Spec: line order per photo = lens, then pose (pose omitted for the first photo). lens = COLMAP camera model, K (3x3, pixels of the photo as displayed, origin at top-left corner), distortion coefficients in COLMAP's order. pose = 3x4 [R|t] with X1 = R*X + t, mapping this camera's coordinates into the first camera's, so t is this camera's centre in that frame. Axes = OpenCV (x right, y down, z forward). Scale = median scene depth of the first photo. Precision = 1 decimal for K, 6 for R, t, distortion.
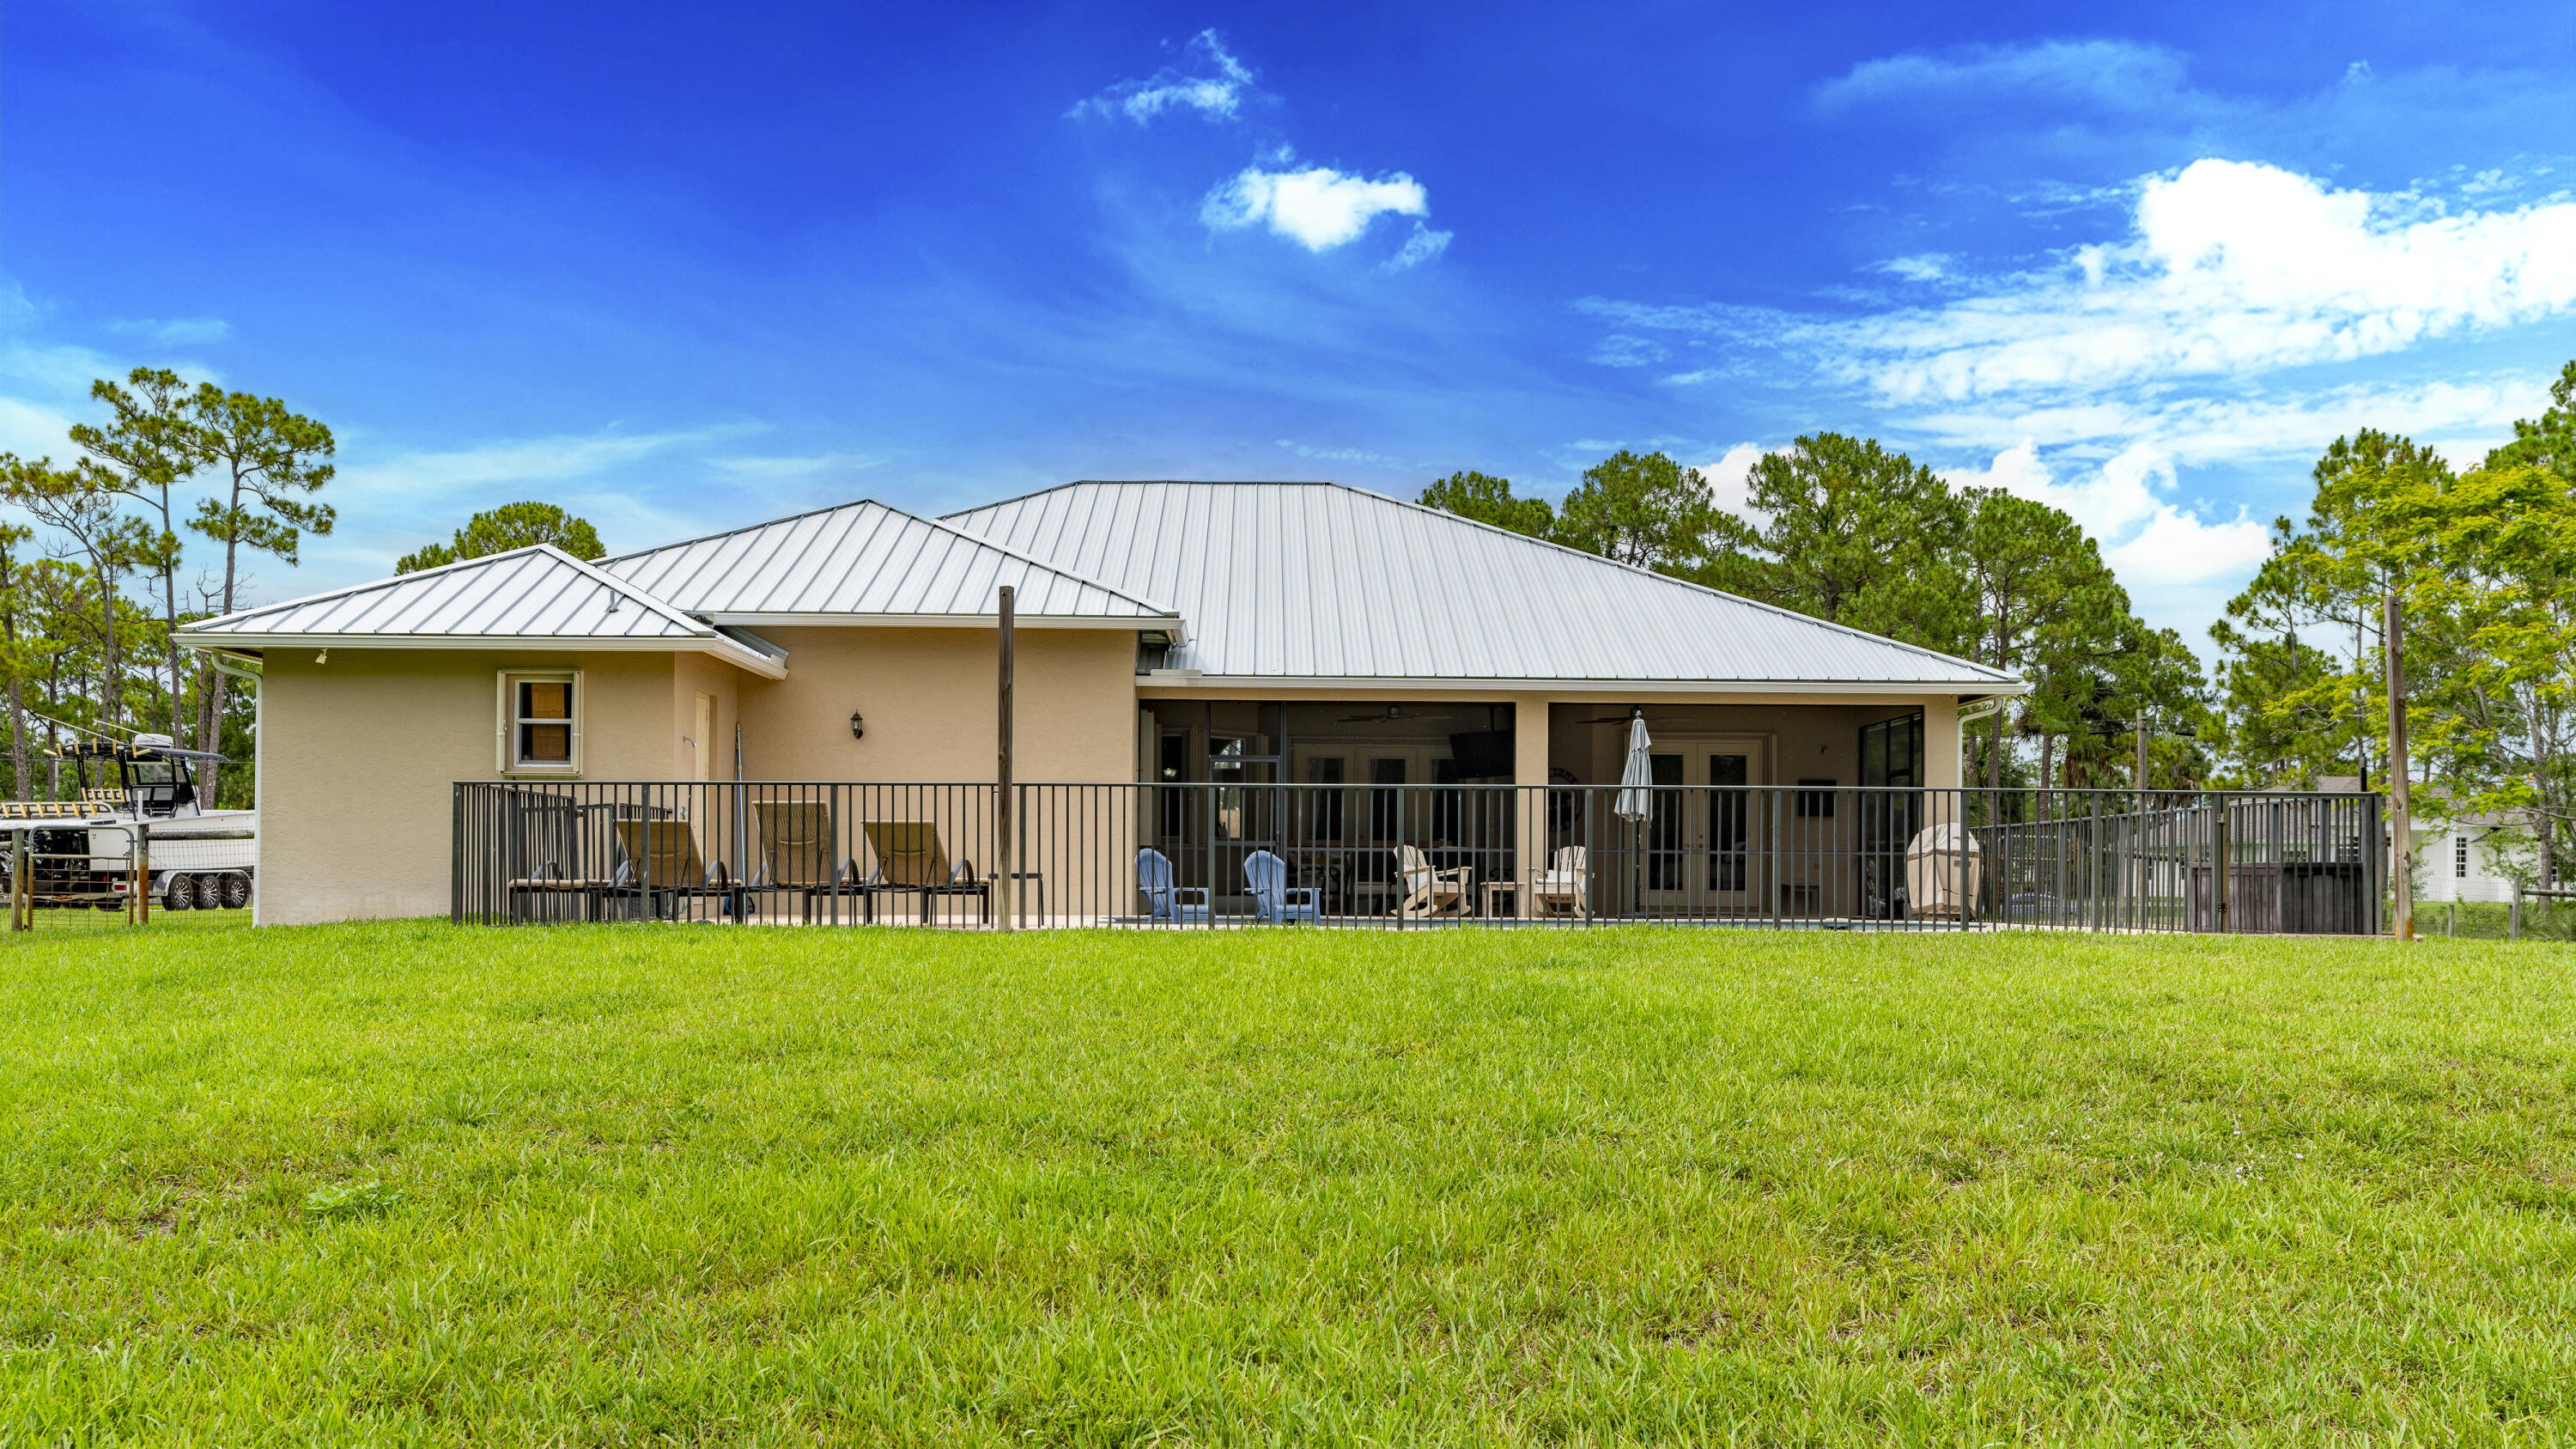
lens RADIAL K [[1939.7, 0, 1261.4], [0, 1939.7, 844.6], [0, 0, 1]] dist [0.017279, -0.000897]
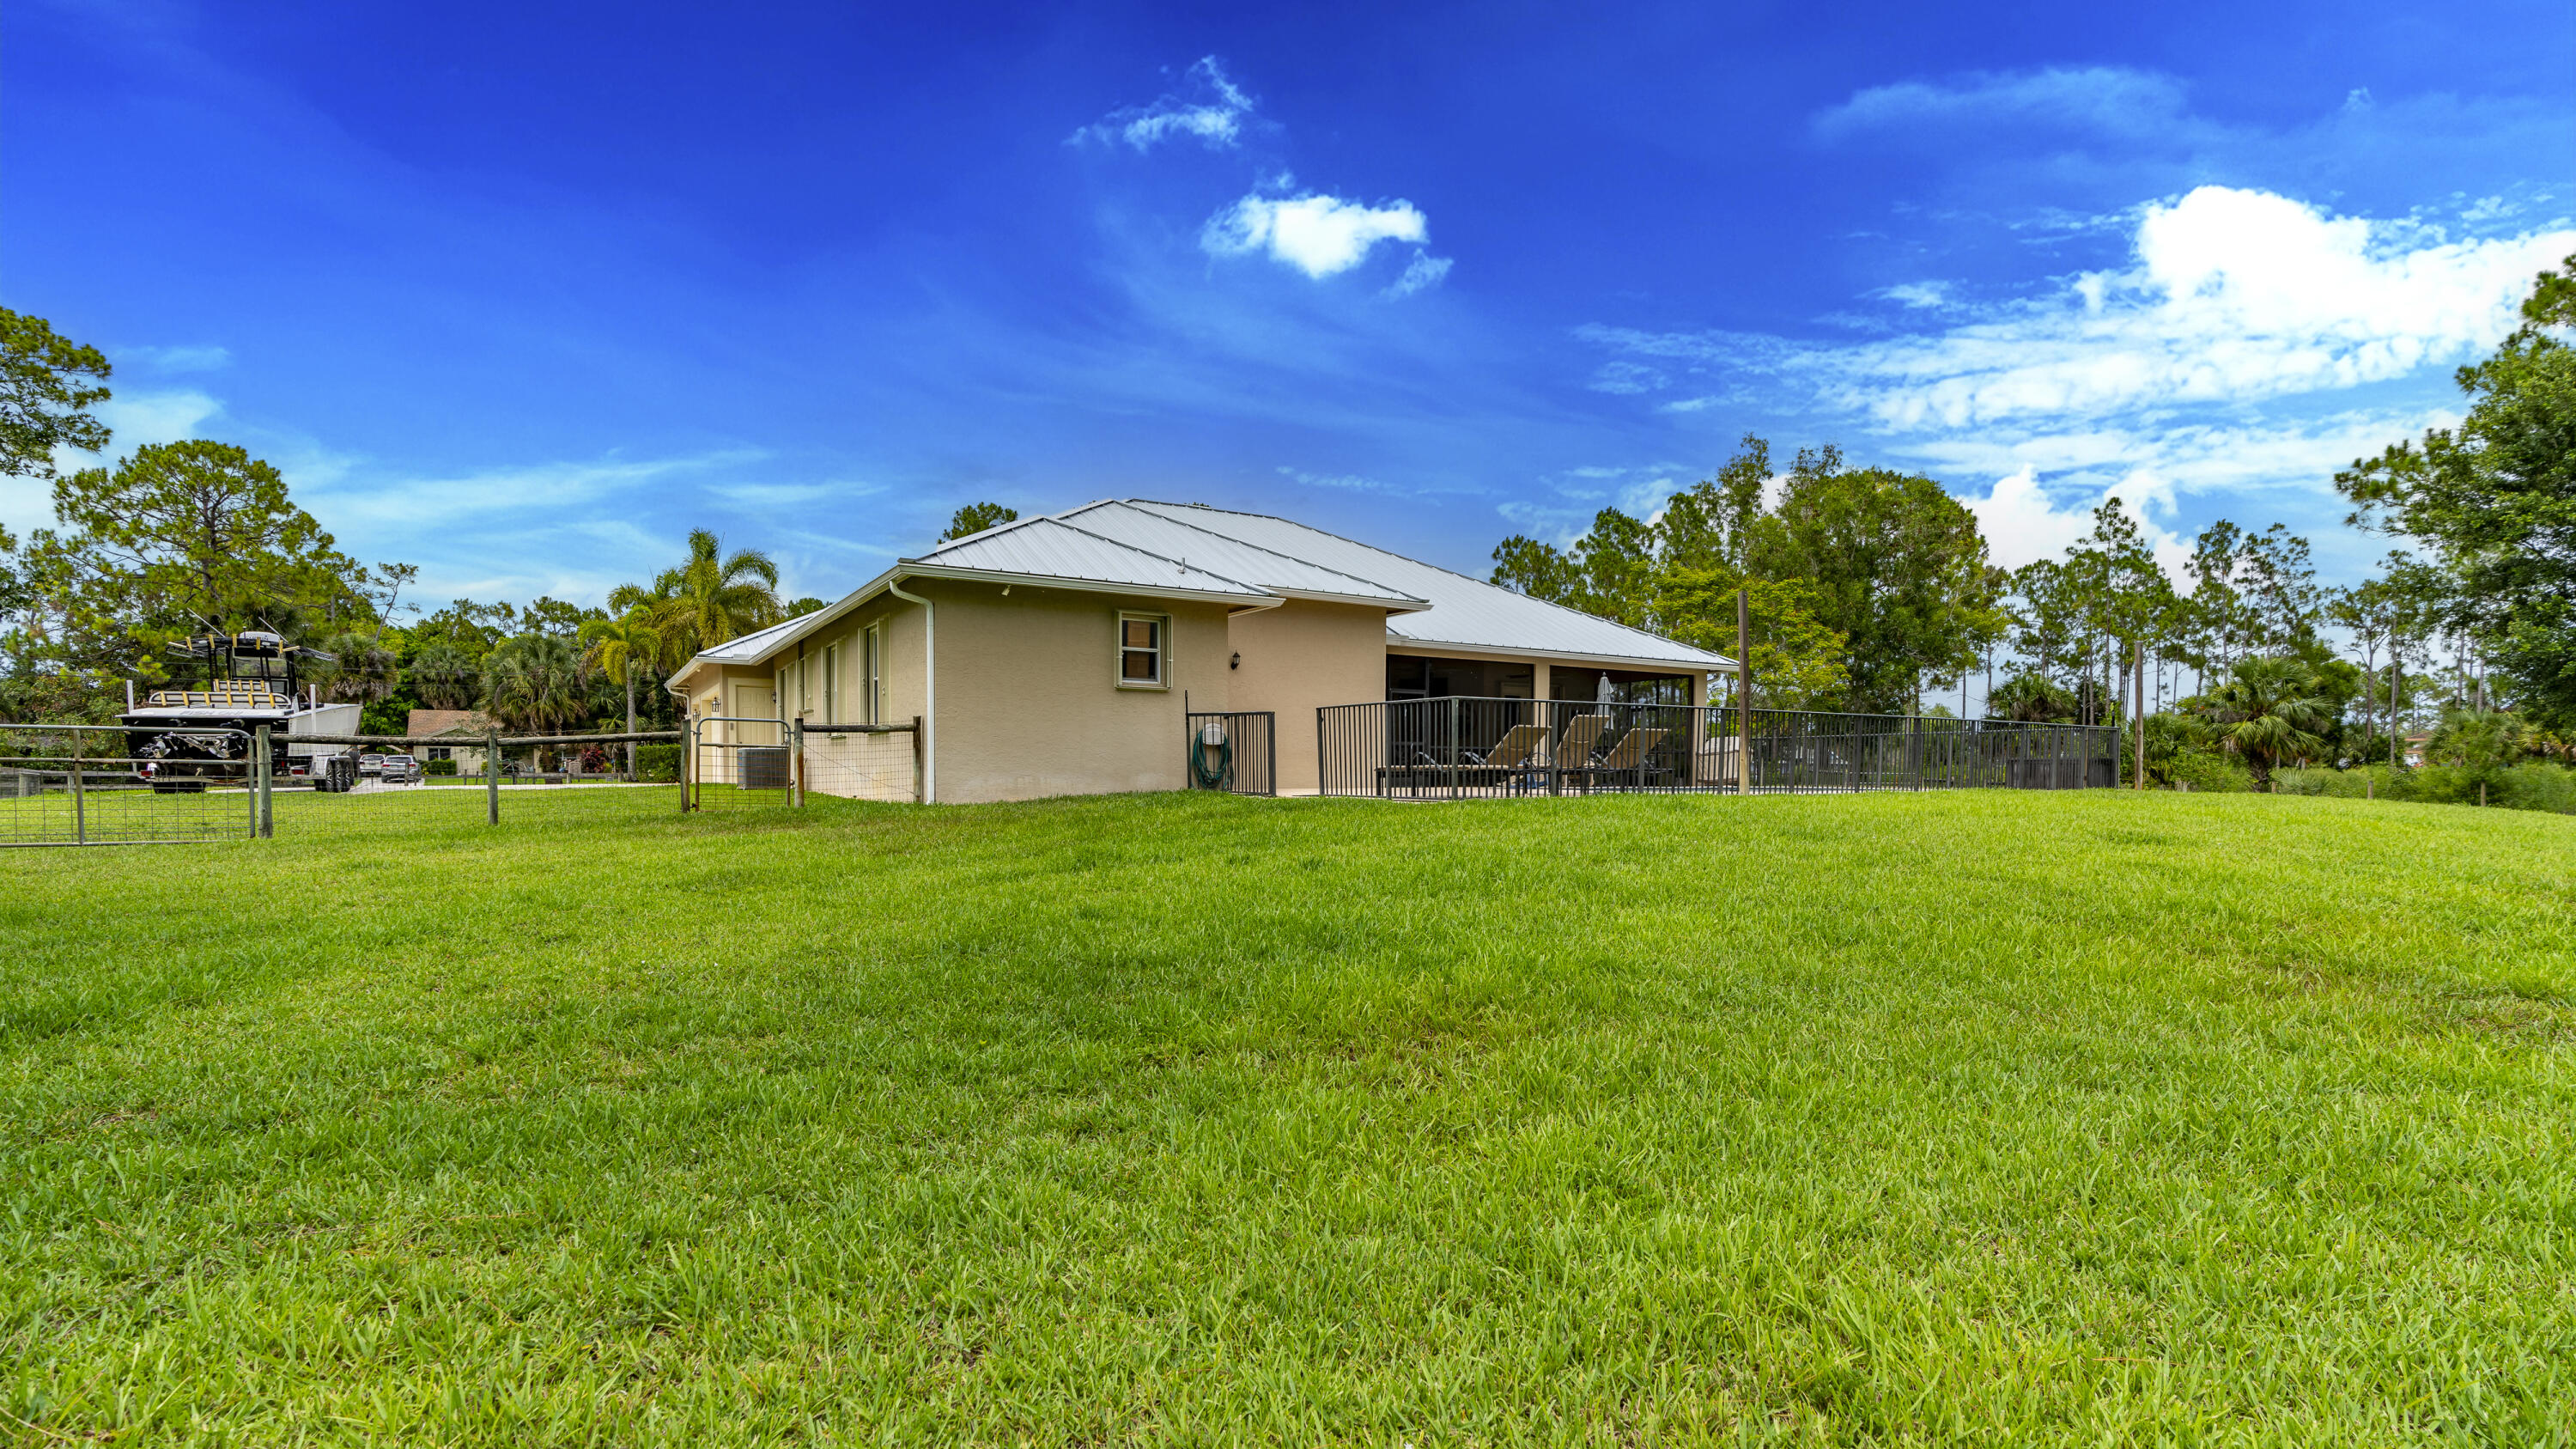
lens RADIAL K [[1178.7, 0, 1283.2], [0, 1178.7, 732.6], [0, 0, 1]] dist [-0.002012, 0.000823]
pose [[0.870730, 0.017146, 0.491462, -0.596227], [-0.014664, 0.999853, -0.008902, 0.000746], [-0.491543, 0.000545, 0.870853, 0.200582]]
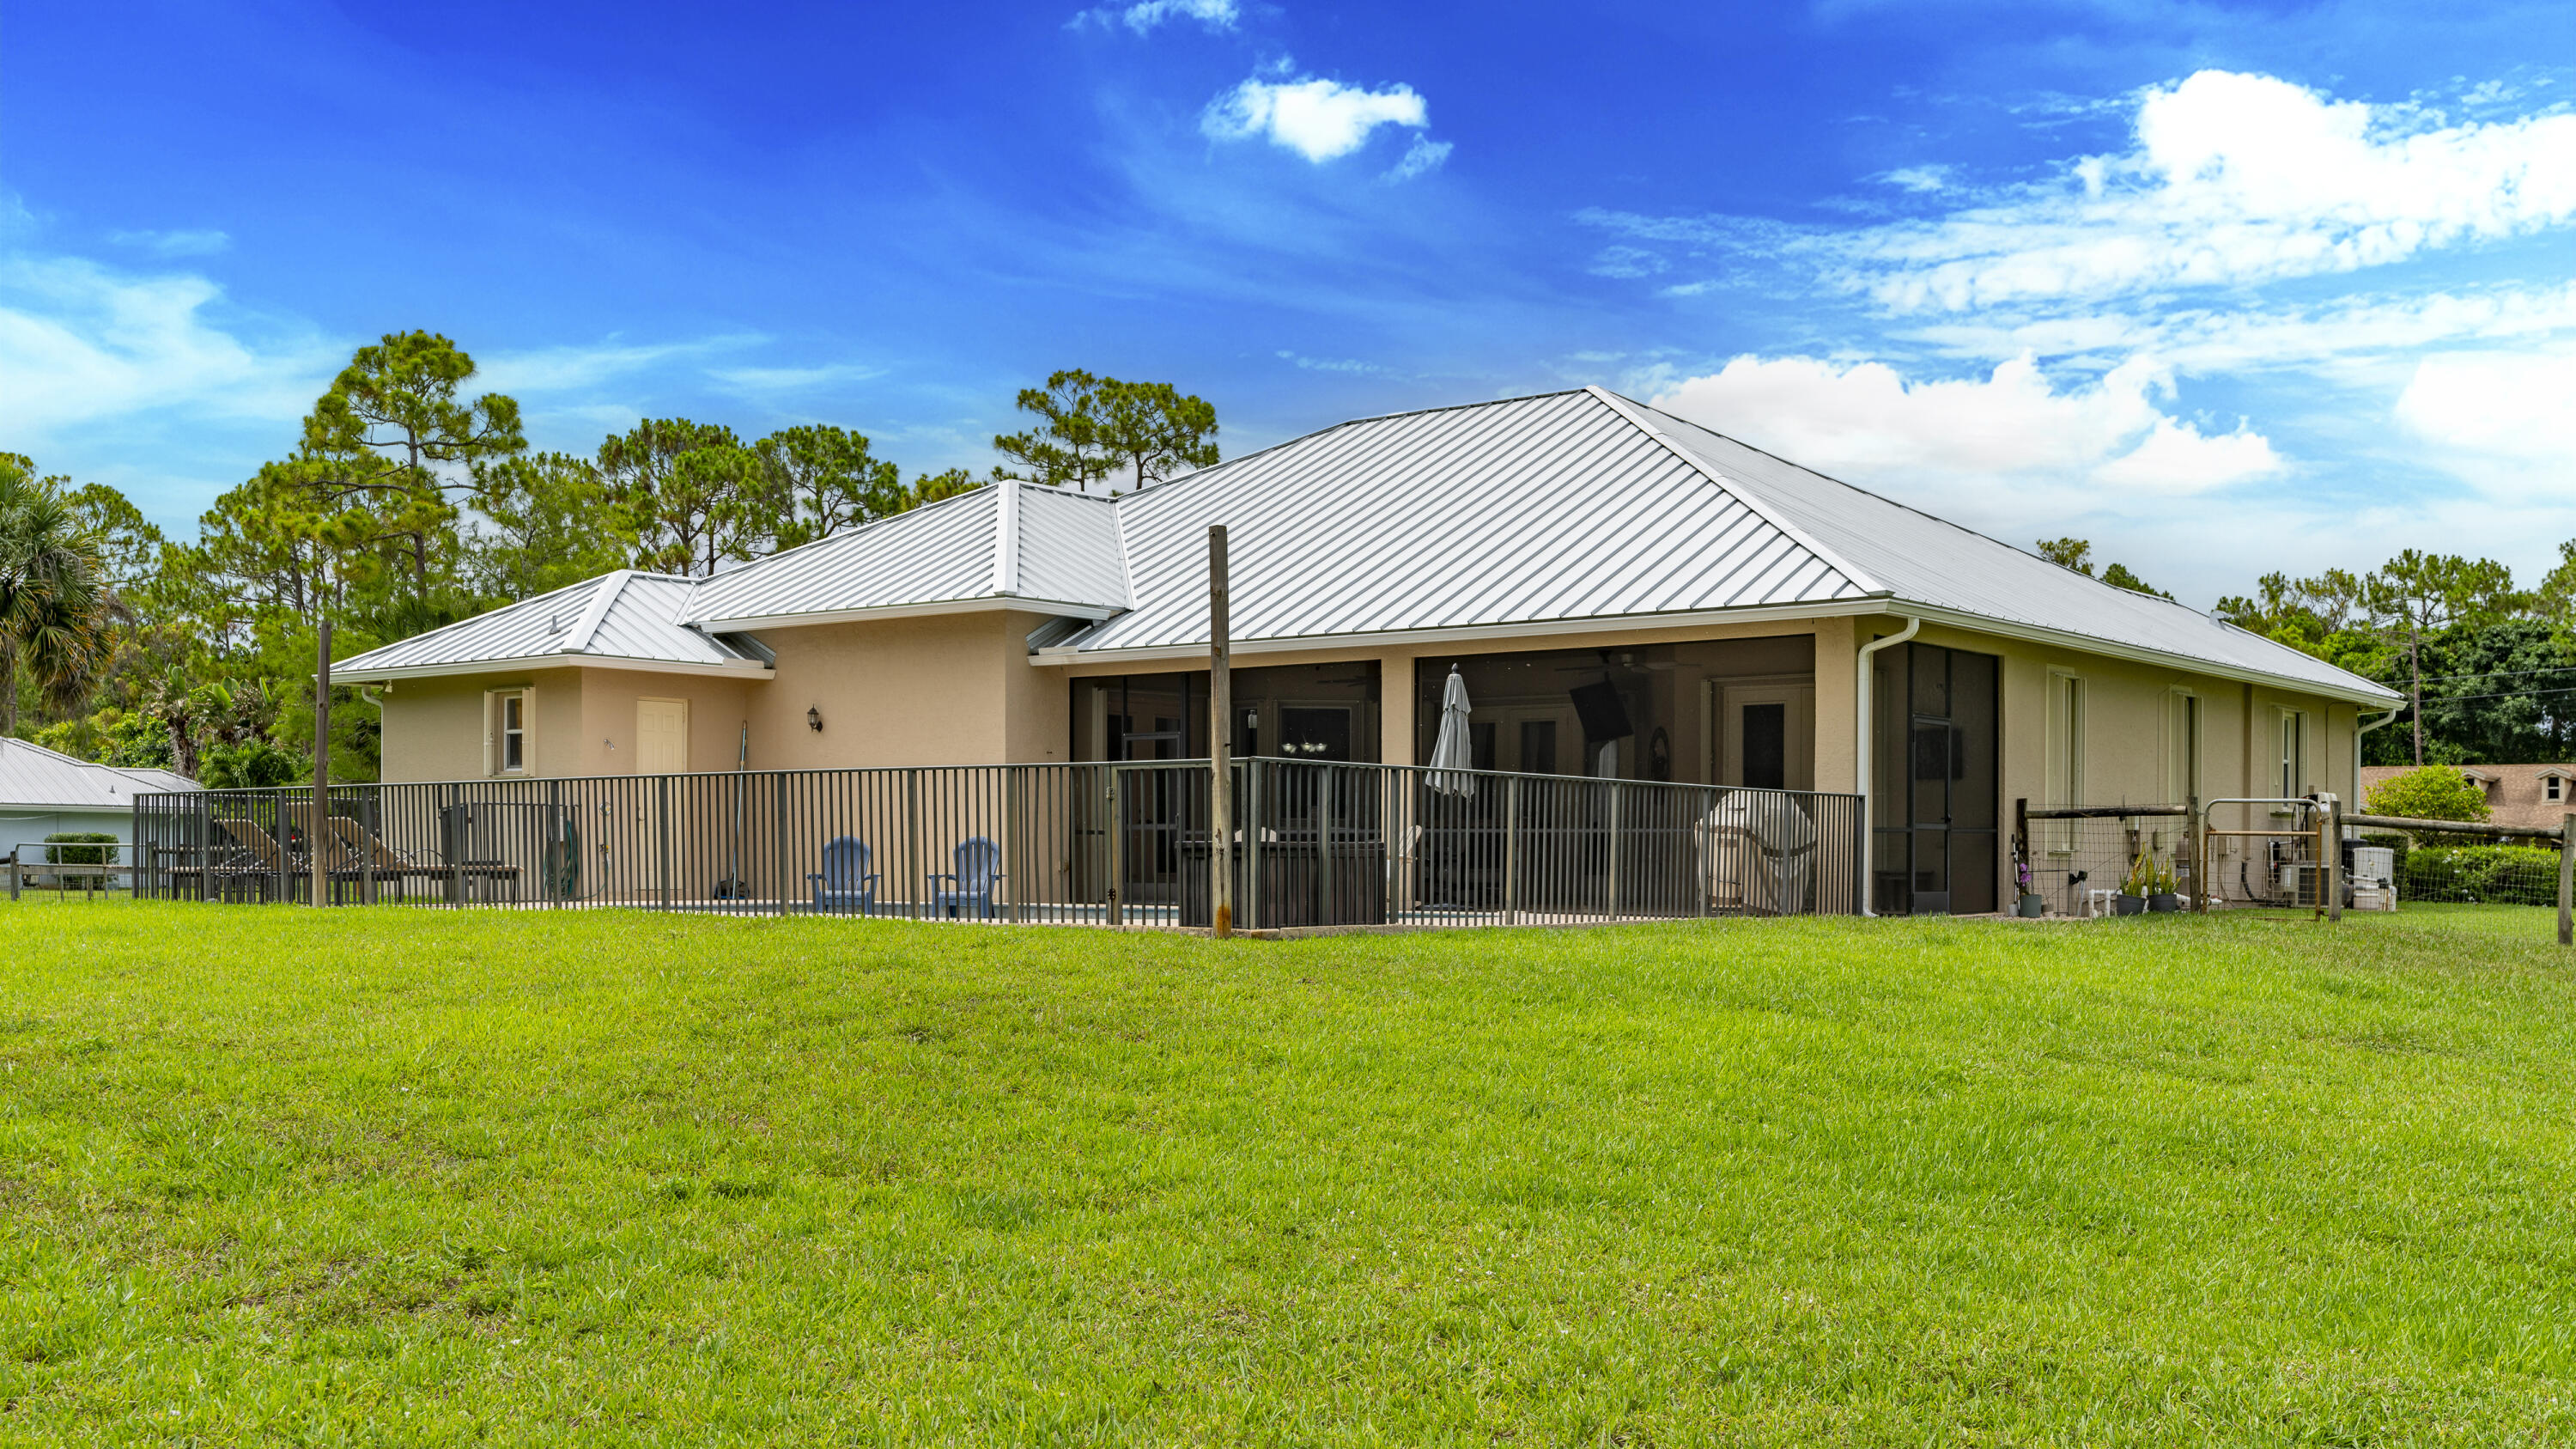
lens RADIAL K [[2529.4, 0, 1316.6], [0, 2529.4, 904.0], [0, 0, 1]] dist [-0.001803, 0.000000]
pose [[0.765194, 0.008018, -0.643750, 0.849199], [0.012859, 0.999533, 0.027734, 0.003704], [0.643672, -0.029500, 0.764733, 0.125544]]
